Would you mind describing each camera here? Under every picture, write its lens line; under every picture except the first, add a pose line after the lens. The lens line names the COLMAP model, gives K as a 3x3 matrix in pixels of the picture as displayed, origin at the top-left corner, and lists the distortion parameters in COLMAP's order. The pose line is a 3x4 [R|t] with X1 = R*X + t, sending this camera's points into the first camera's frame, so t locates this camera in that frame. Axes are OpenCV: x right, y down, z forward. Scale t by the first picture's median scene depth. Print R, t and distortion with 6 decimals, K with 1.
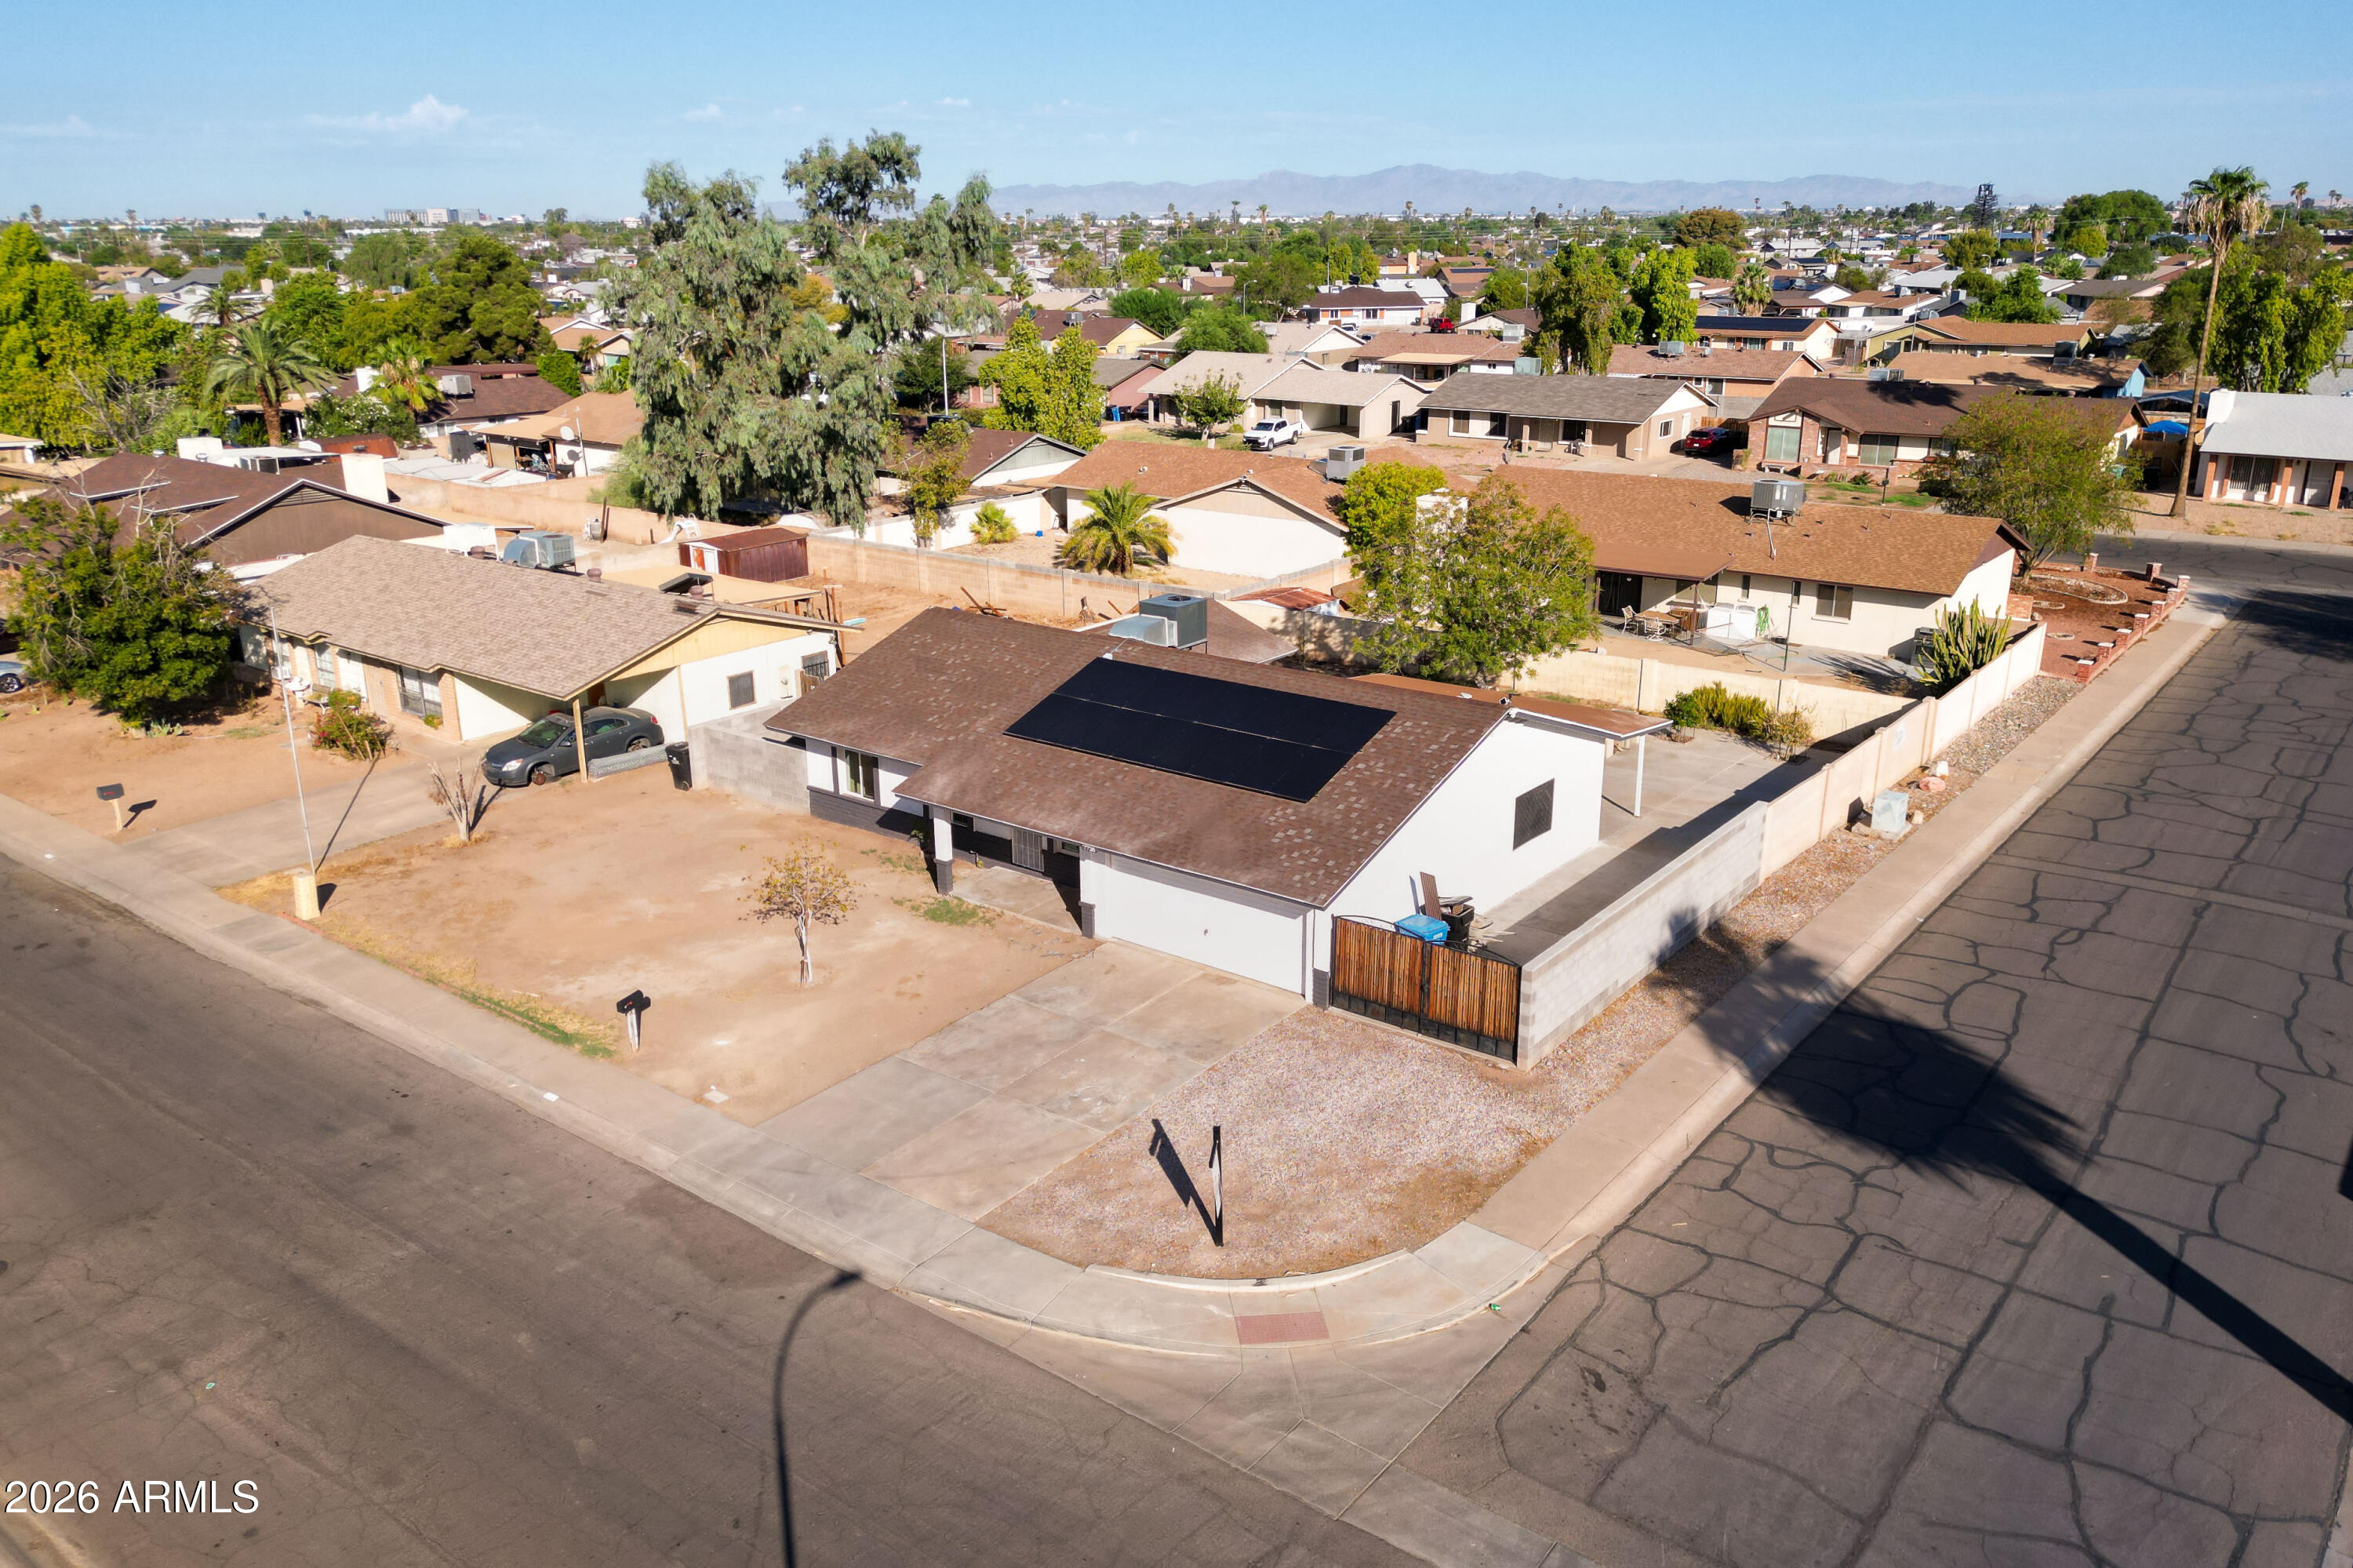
lens RADIAL K [[1745.9, 0, 1176.5], [0, 1745.9, 784.0], [0, 0, 1]] dist [0.086819, -0.094651]
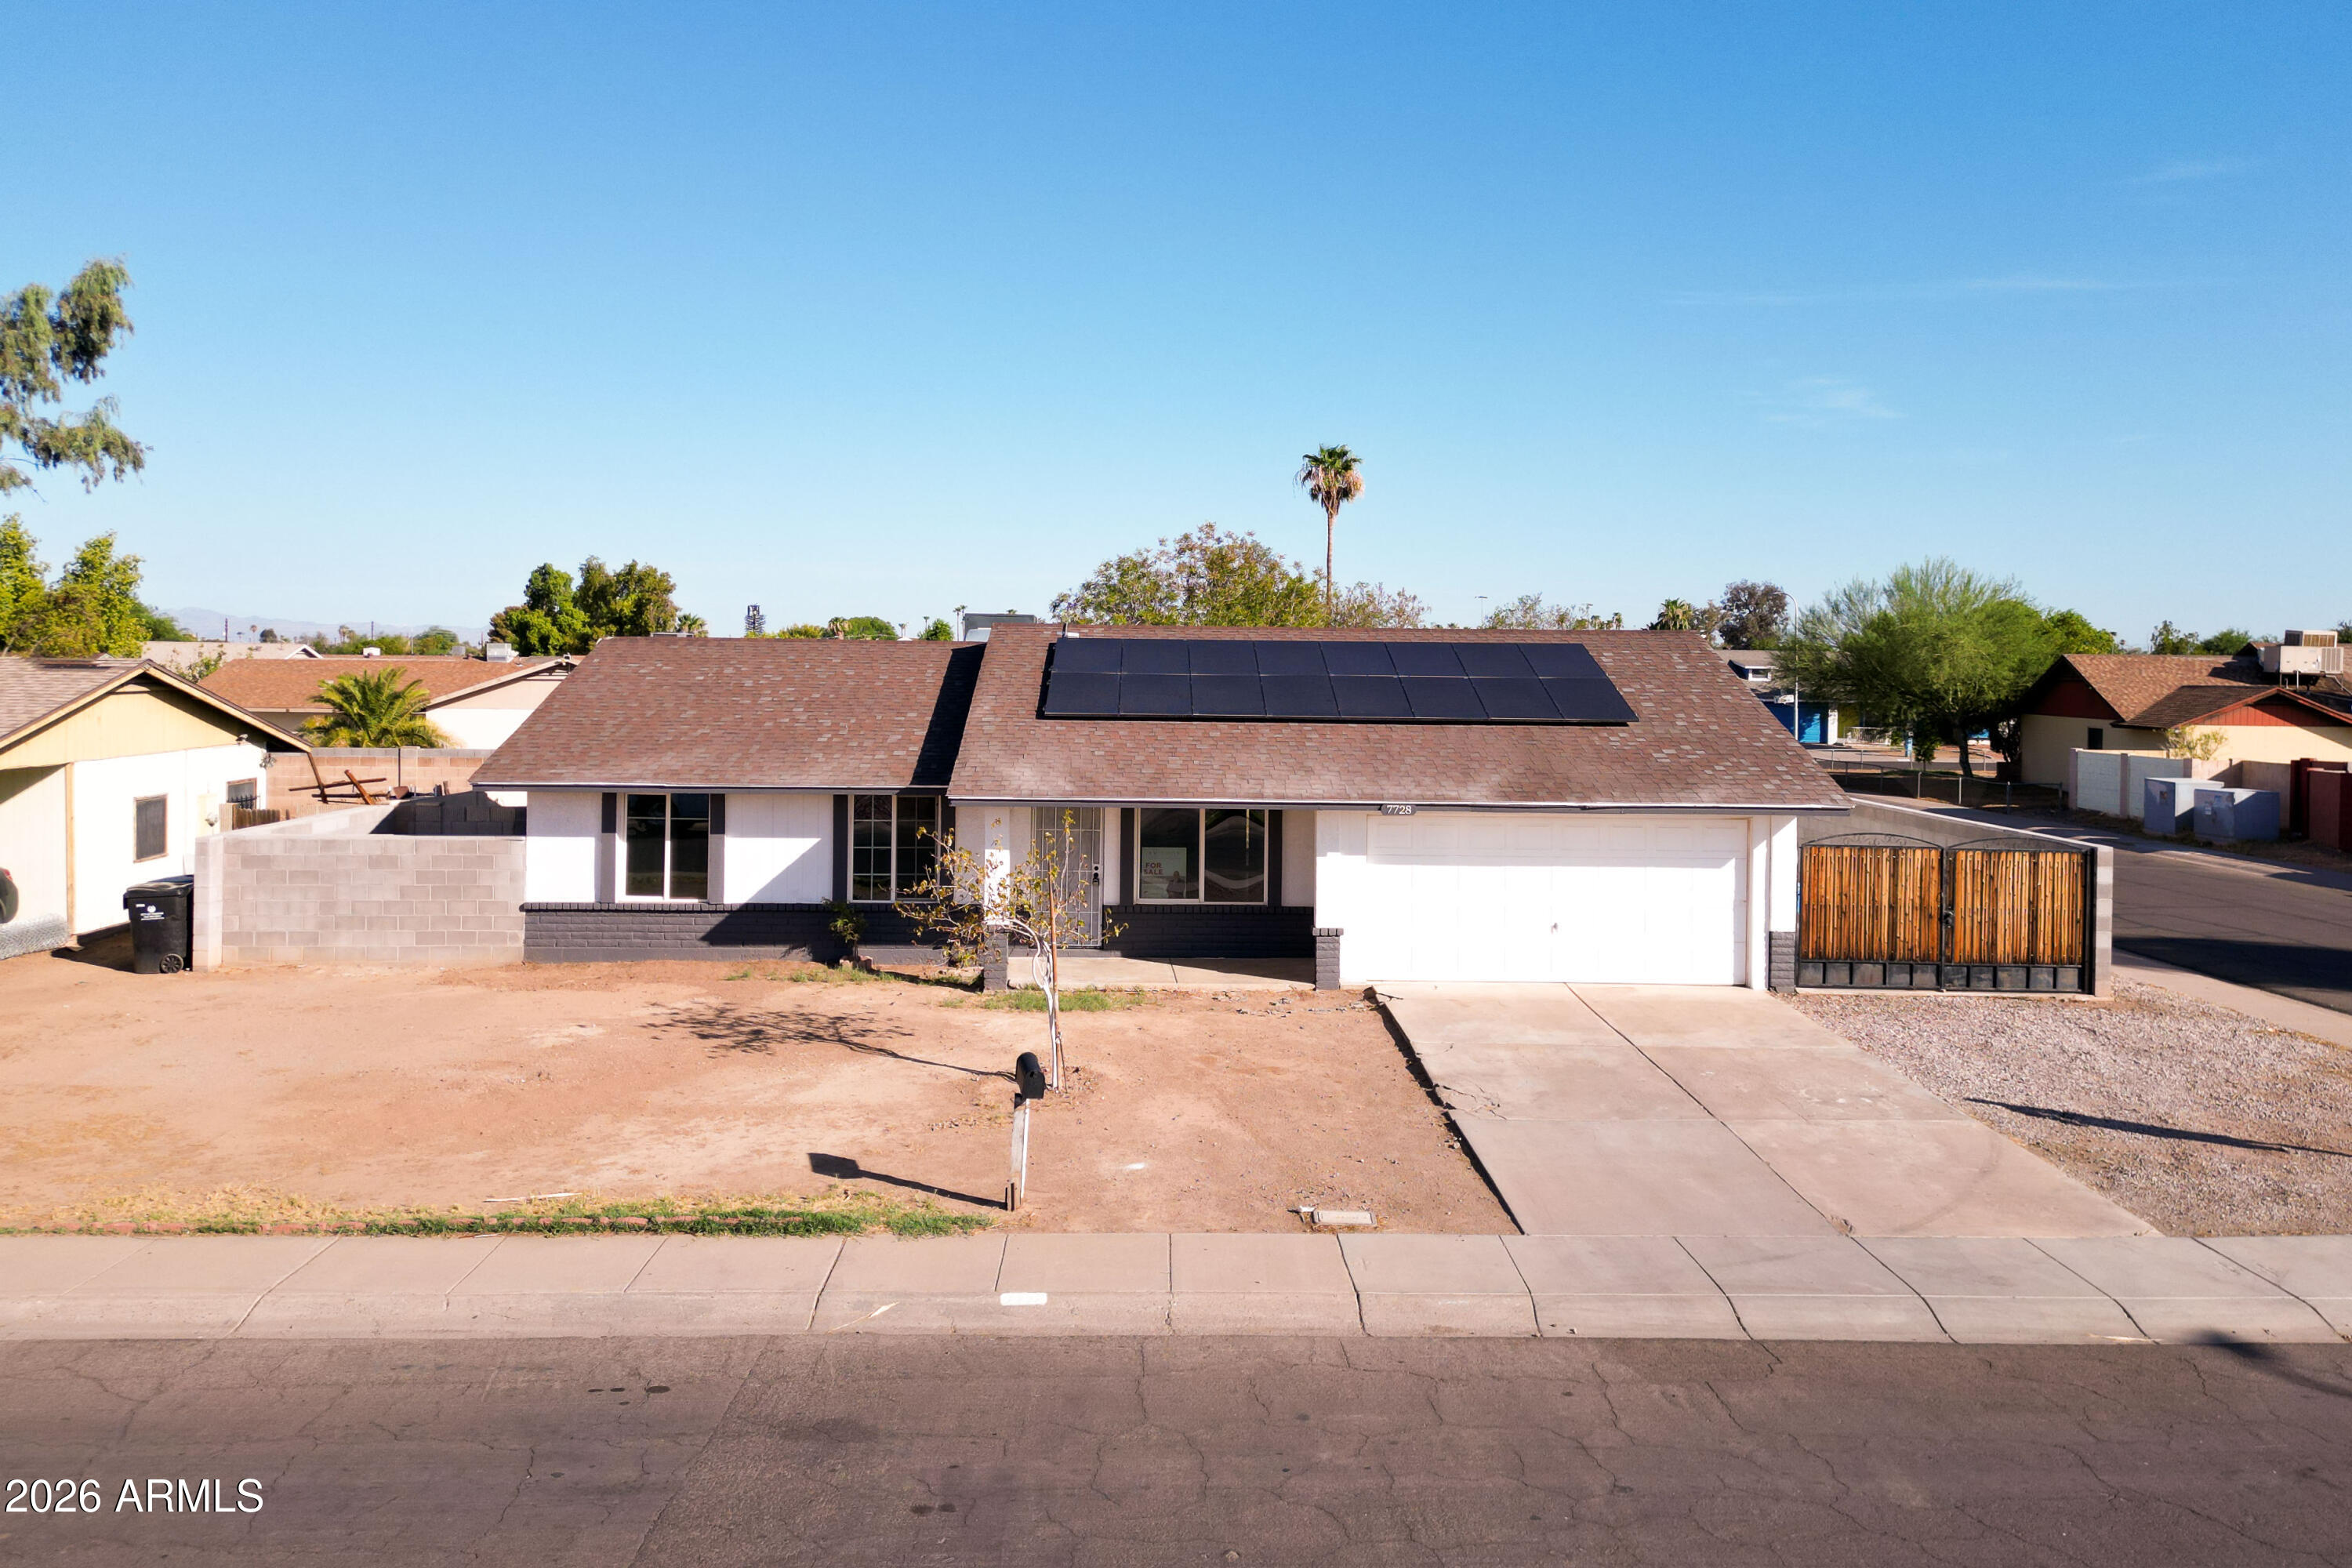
lens RADIAL K [[1771.4, 0, 1178.1], [0, 1771.4, 779.8], [0, 0, 1]] dist [0.080490, -0.086270]
pose [[0.775481, 0.009540, 0.631299, -0.496630], [0.175889, 0.957038, -0.230523, 0.155310], [-0.606376, 0.289805, 0.740487, 0.556642]]
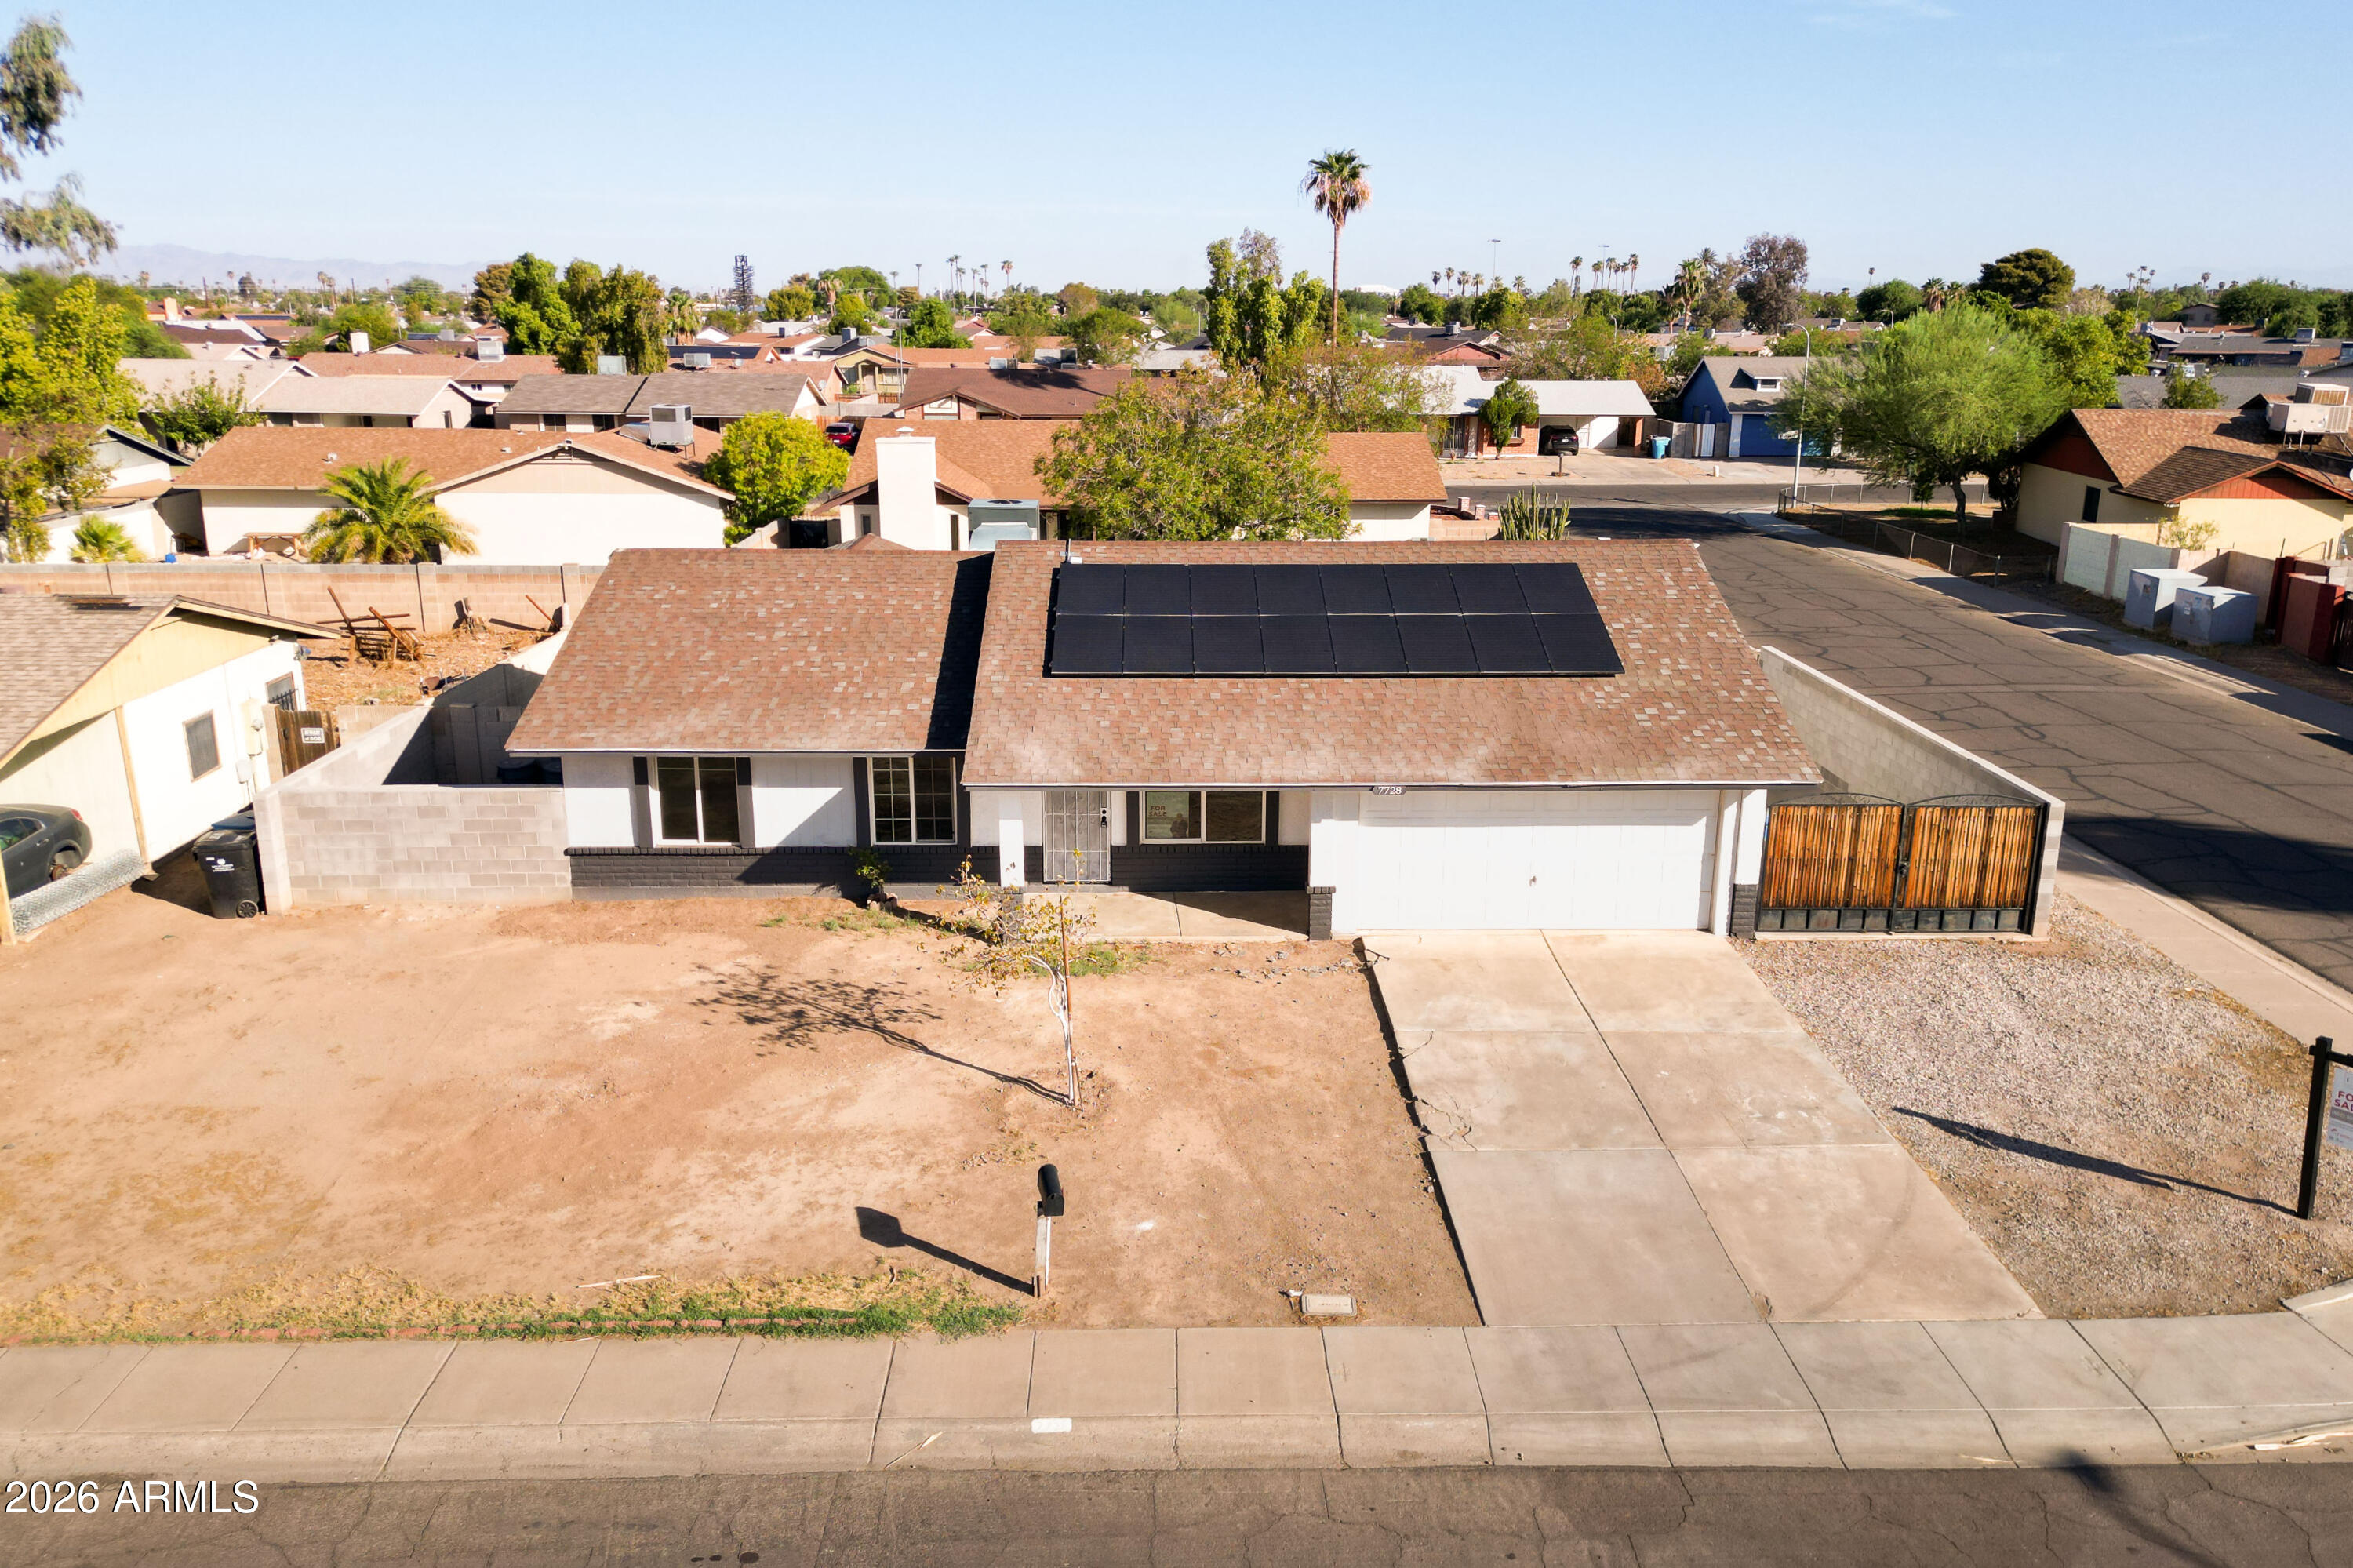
lens RADIAL K [[1745.9, 0, 1176.5], [0, 1745.9, 784.0], [0, 0, 1]] dist [0.086819, -0.094651]
pose [[0.777088, -0.157284, 0.609423, -0.499364], [0.183343, 0.982848, 0.019876, 0.006557], [-0.602097, 0.096288, 0.792596, 0.507726]]
